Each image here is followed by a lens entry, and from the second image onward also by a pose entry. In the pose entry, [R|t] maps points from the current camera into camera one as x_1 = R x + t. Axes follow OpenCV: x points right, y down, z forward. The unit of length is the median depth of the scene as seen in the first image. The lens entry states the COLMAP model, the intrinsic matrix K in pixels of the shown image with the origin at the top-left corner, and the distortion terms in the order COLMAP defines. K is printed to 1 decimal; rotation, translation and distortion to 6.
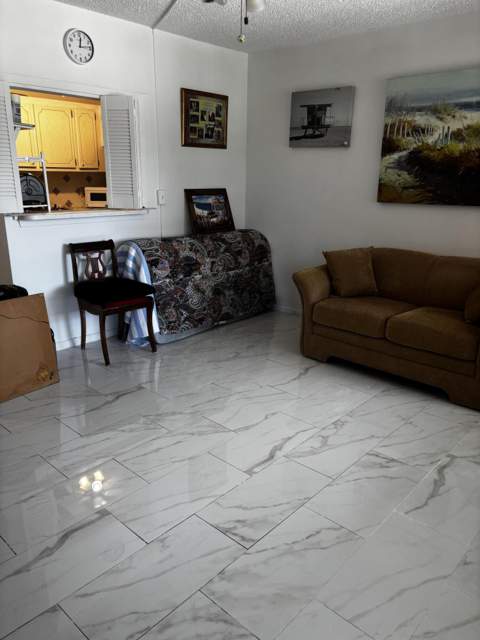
lens RADIAL K [[486.8, 0, 238.0], [0, 486.8, 319.0], [0, 0, 1]] dist [0.033605, -0.028360]
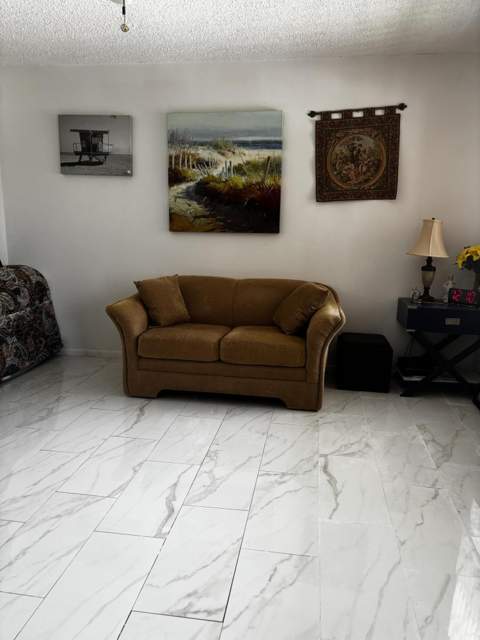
lens RADIAL K [[486.8, 0, 243.0], [0, 486.8, 317.3], [0, 0, 1]] dist [0.033605, -0.028360]
pose [[0.828968, -0.103479, 0.549640, -0.177497], [0.149558, 0.987961, -0.039563, -0.001342], [-0.538929, 0.115000, 0.834464, 0.112600]]
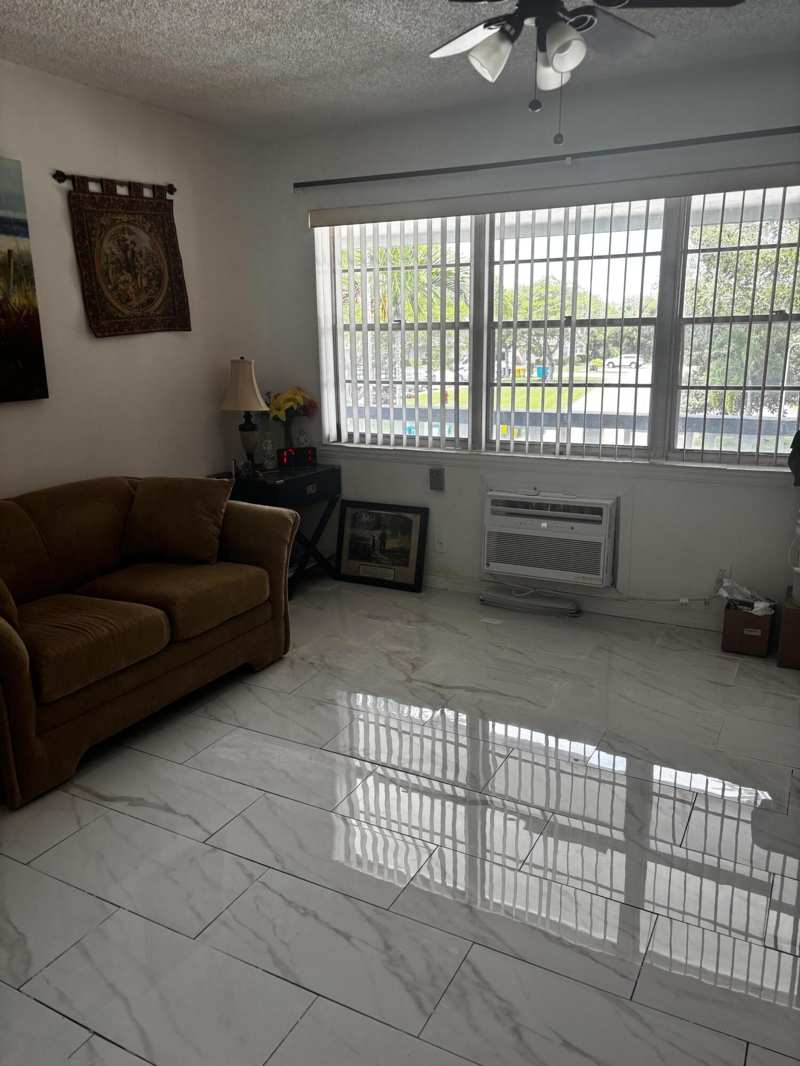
lens RADIAL K [[810.8, 0, 389.5], [0, 810.8, 535.6], [0, 0, 1]] dist [0.033605, -0.028360]
pose [[-0.249693, -0.245062, 0.936802, -0.518467], [0.285682, 0.905741, 0.313081, -0.251921], [-0.925224, 0.345801, -0.156147, 0.774643]]
